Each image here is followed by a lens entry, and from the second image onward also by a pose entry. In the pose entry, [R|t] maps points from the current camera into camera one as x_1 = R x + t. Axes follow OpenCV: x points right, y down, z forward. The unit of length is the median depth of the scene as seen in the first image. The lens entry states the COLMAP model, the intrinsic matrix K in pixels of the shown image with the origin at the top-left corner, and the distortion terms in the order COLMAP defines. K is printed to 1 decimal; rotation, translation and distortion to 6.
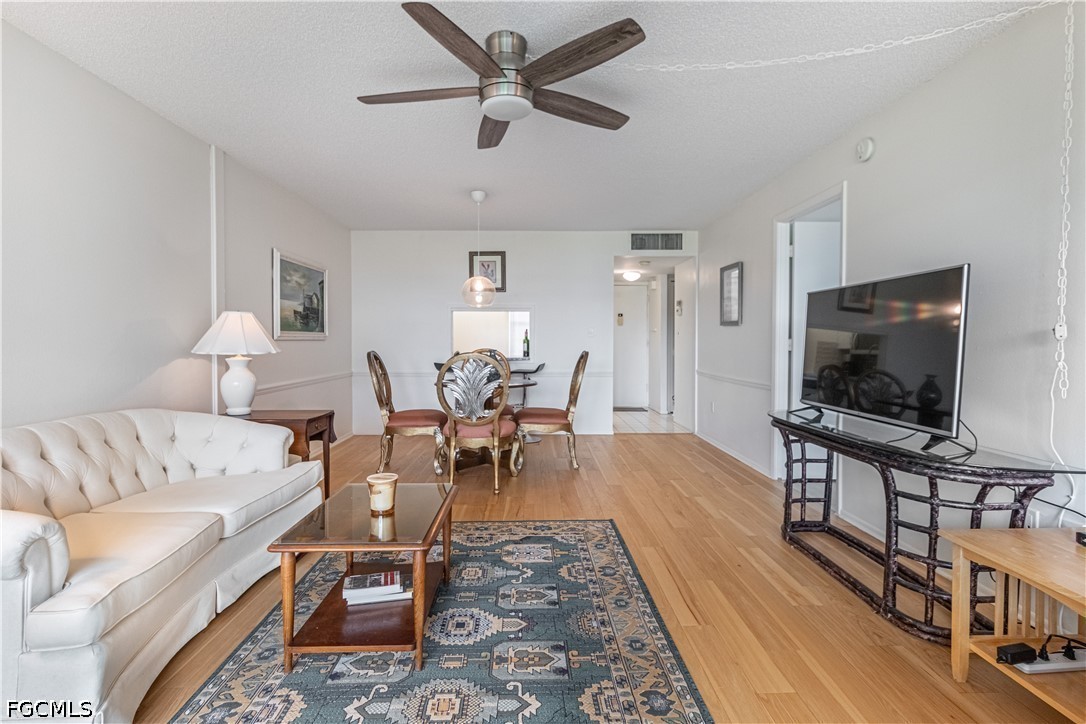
lens RADIAL K [[509.1, 0, 542.2], [0, 509.1, 353.8], [0, 0, 1]] dist [-0.000316, -0.000051]
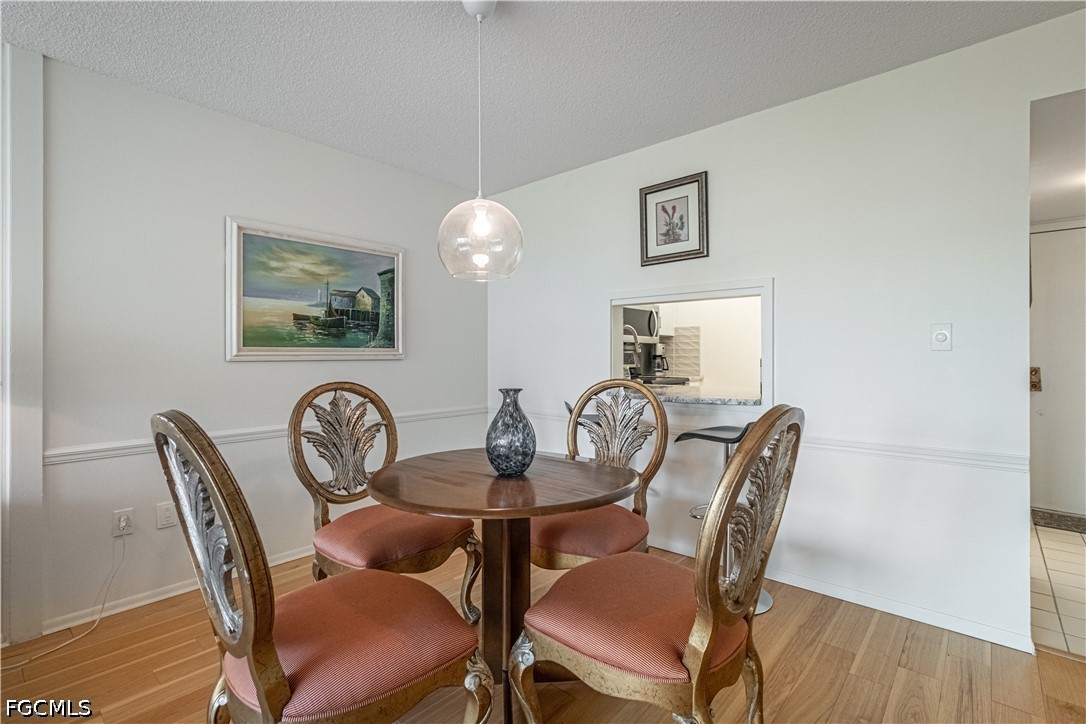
lens RADIAL K [[509.1, 0, 542.2], [0, 509.1, 353.8], [0, 0, 1]] dist [-0.000316, -0.000051]
pose [[0.735655, -0.004000, -0.677345, 0.156439], [-0.015773, 0.999610, -0.023033, -0.022995], [0.677173, 0.027628, 0.735305, 0.652141]]
